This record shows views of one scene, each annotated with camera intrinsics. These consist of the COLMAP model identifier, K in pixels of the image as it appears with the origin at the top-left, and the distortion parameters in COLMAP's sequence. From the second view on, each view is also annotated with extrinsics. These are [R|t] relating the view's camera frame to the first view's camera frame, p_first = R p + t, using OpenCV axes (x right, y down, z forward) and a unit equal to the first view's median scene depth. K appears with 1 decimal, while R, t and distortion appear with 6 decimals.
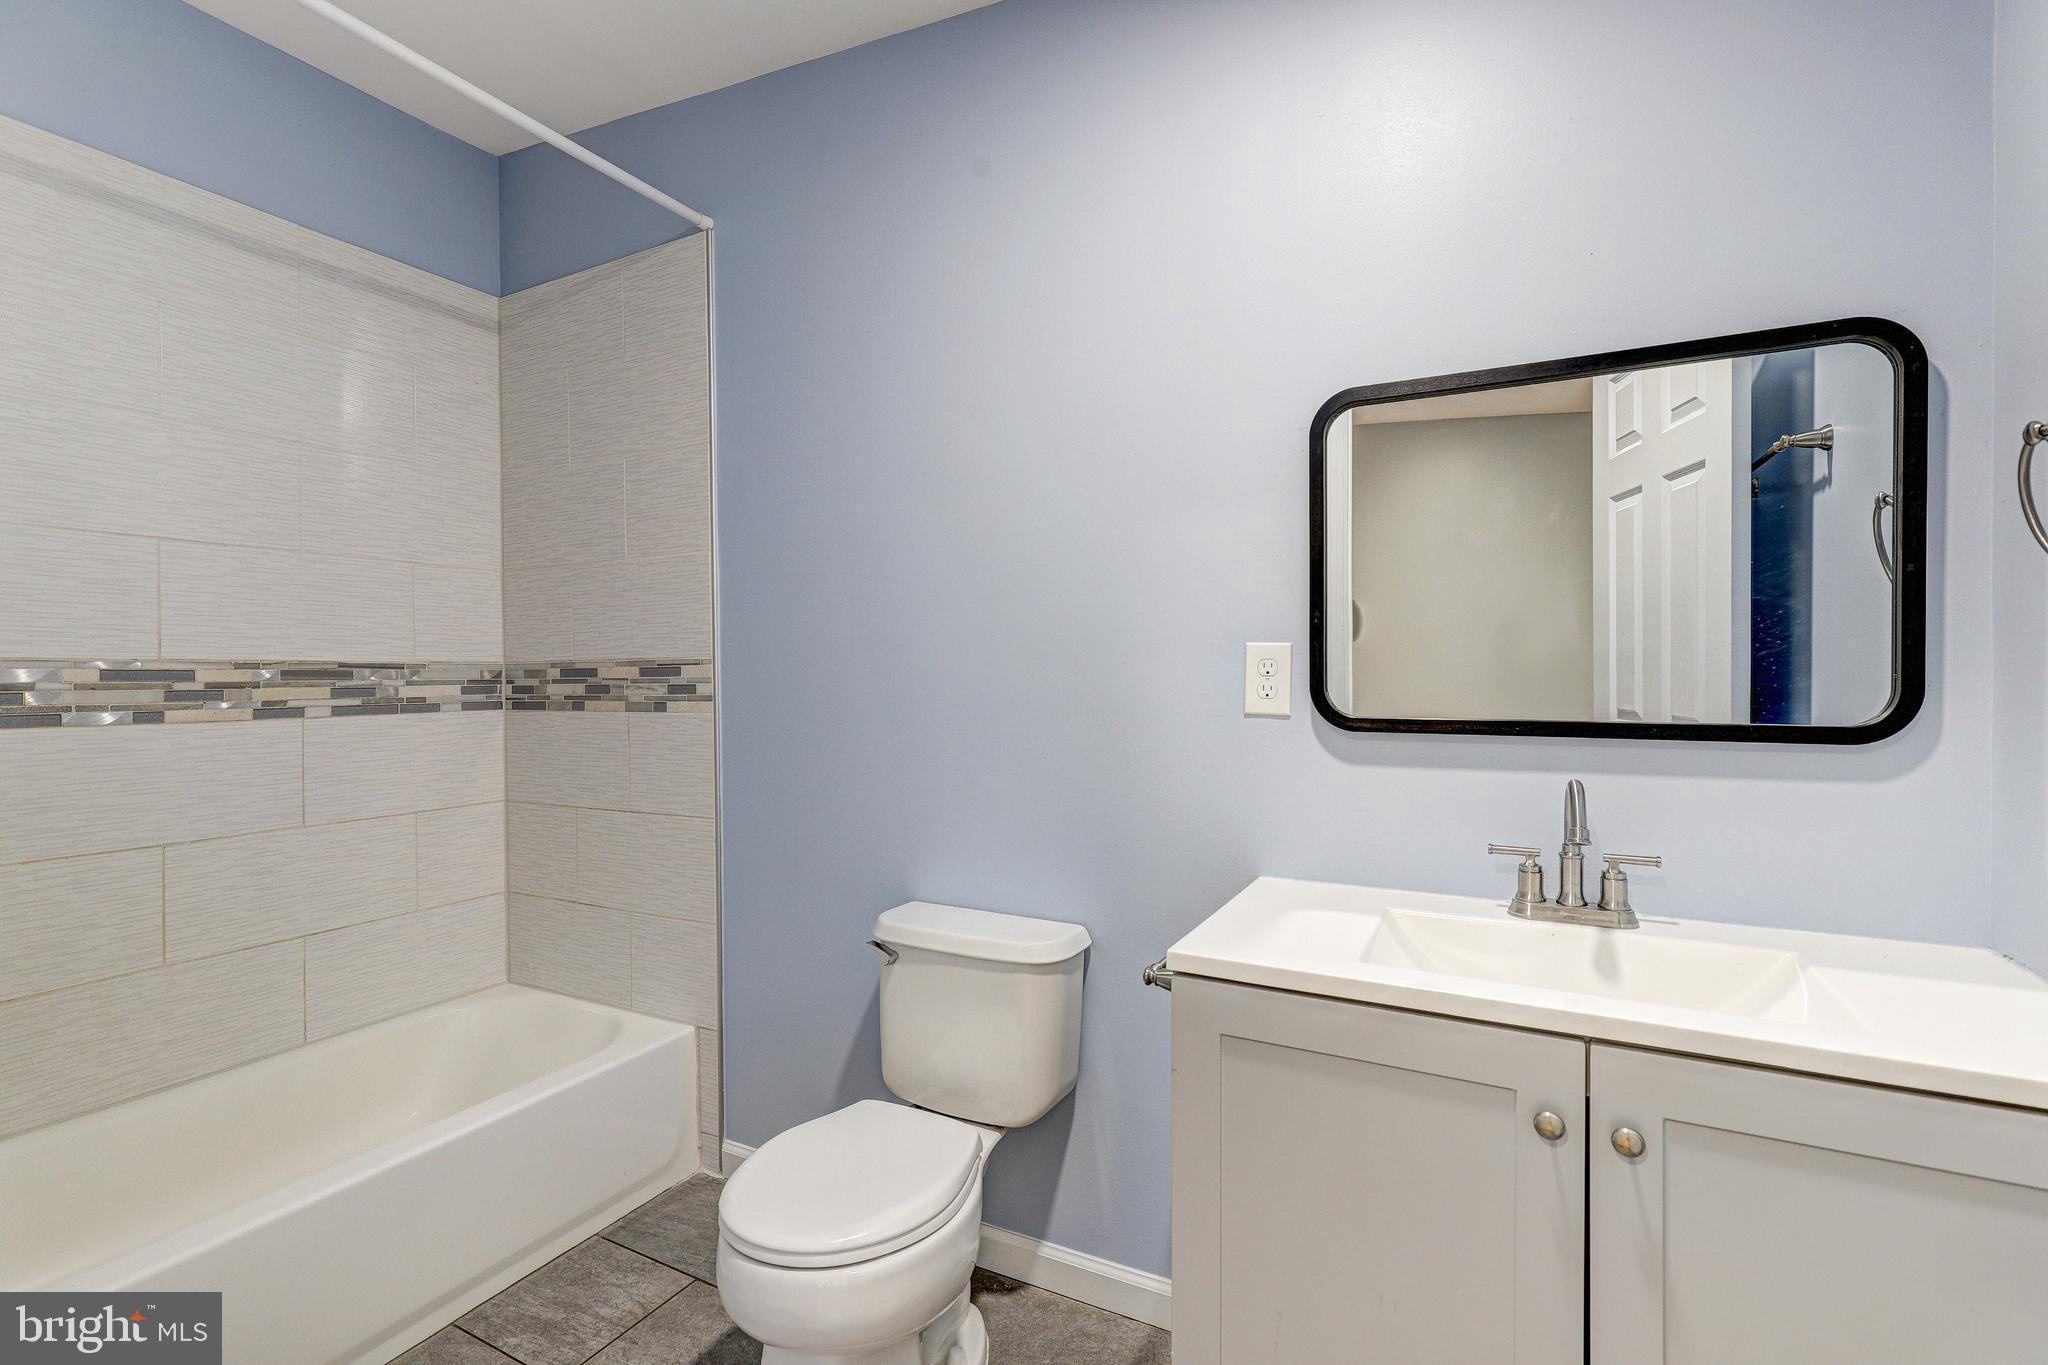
lens RADIAL K [[919.3, 0, 994.2], [0, 919.3, 683.0], [0, 0, 1]] dist [0.004182, 0.000418]
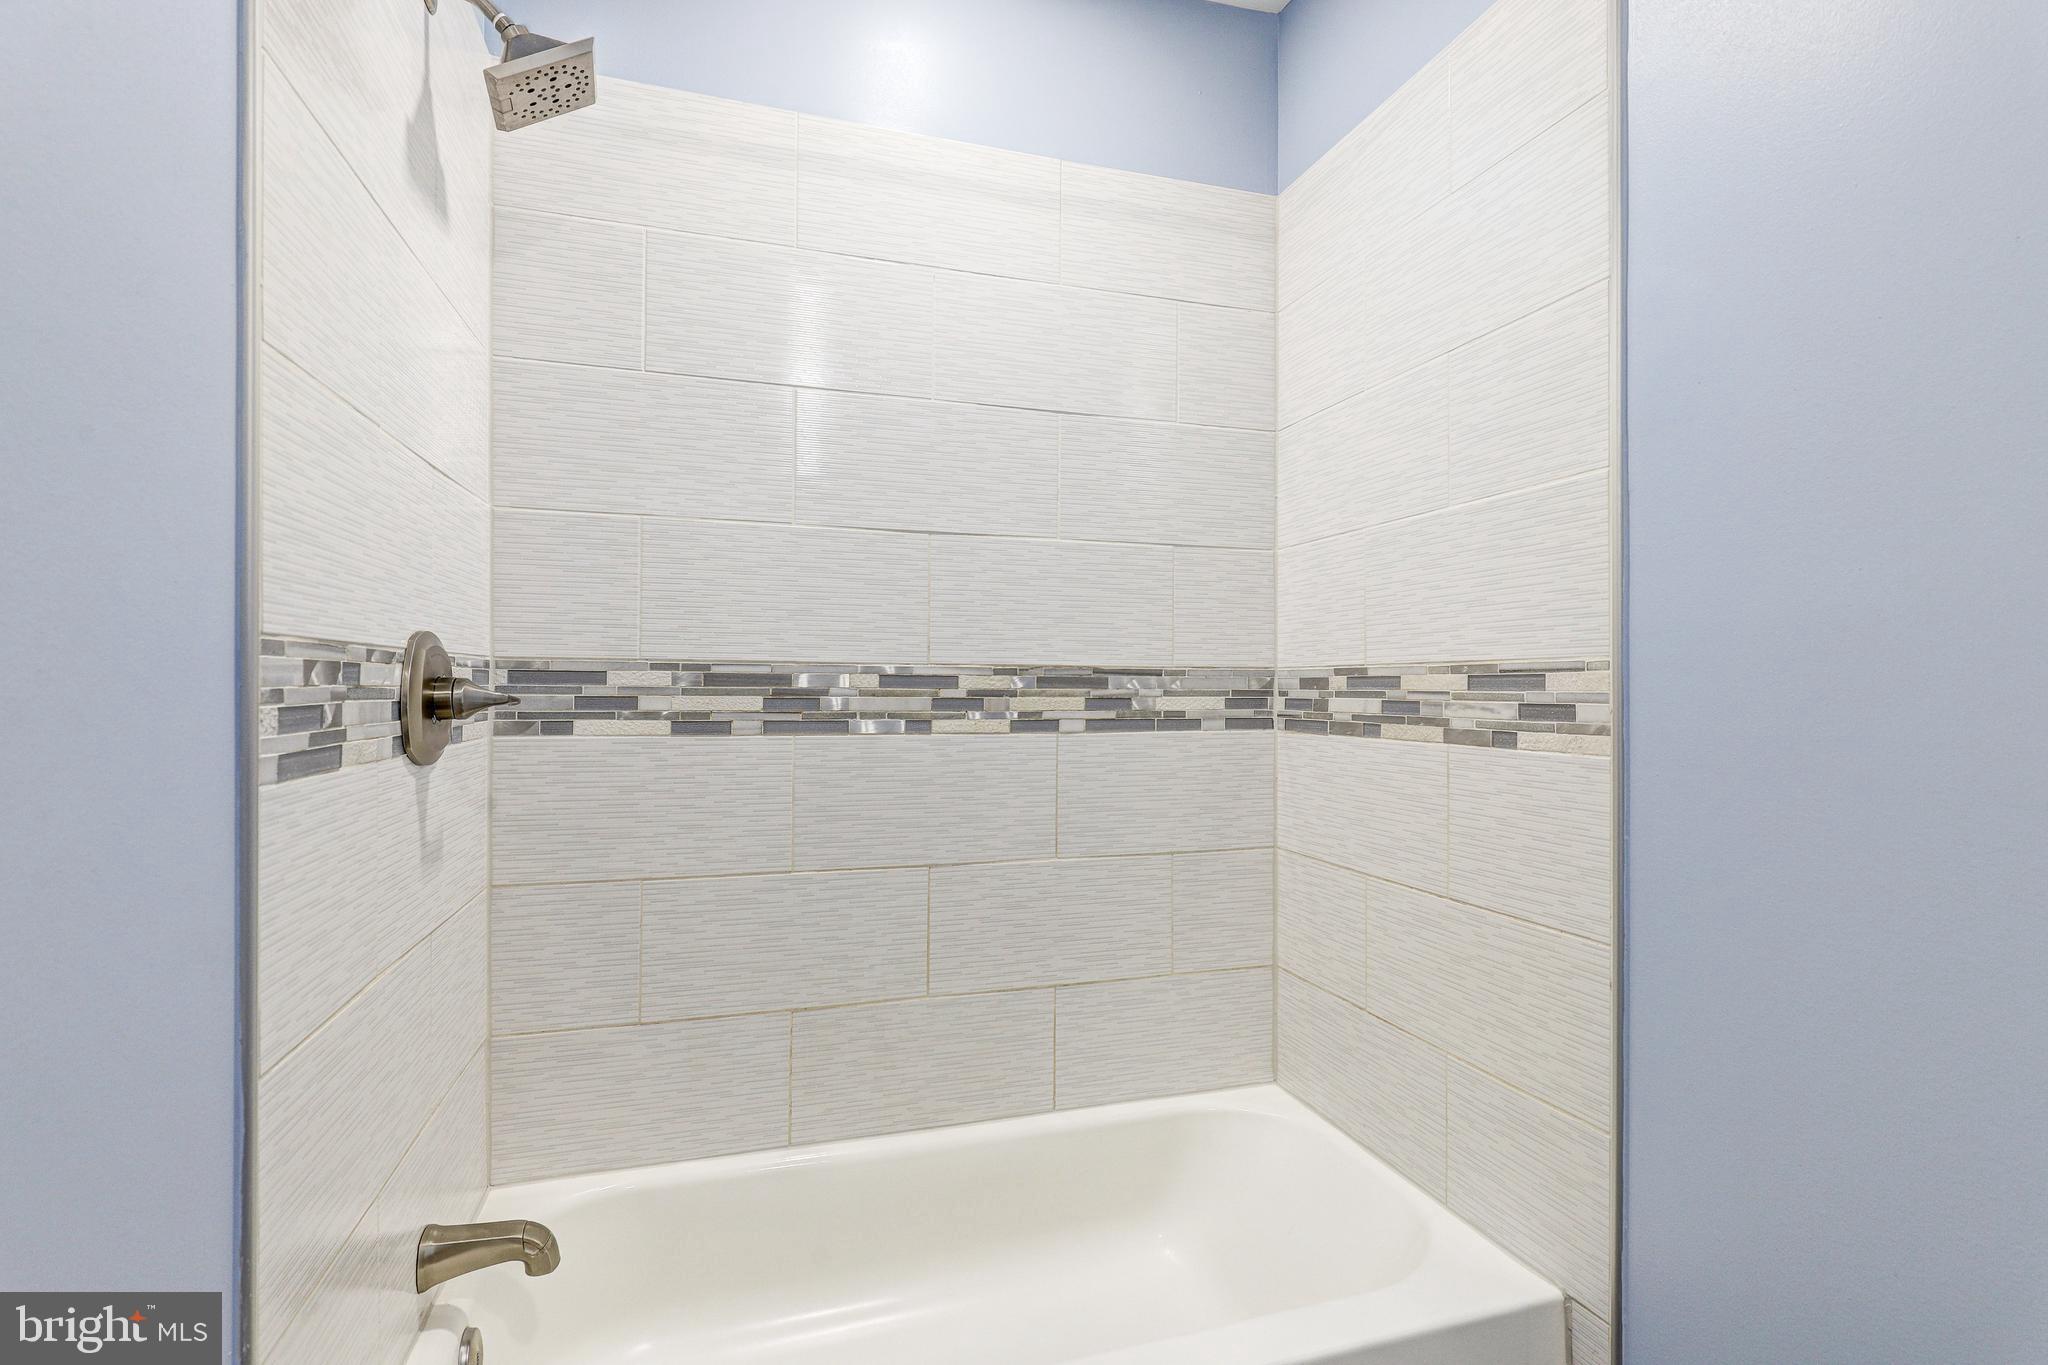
lens RADIAL K [[919.3, 0, 994.2], [0, 919.3, 683.0], [0, 0, 1]] dist [0.004182, 0.000418]
pose [[0.693724, 0.009599, -0.720177, -0.159280], [-0.016864, 0.999854, -0.002918, -0.004007], [0.720044, 0.014169, 0.693784, 0.332496]]
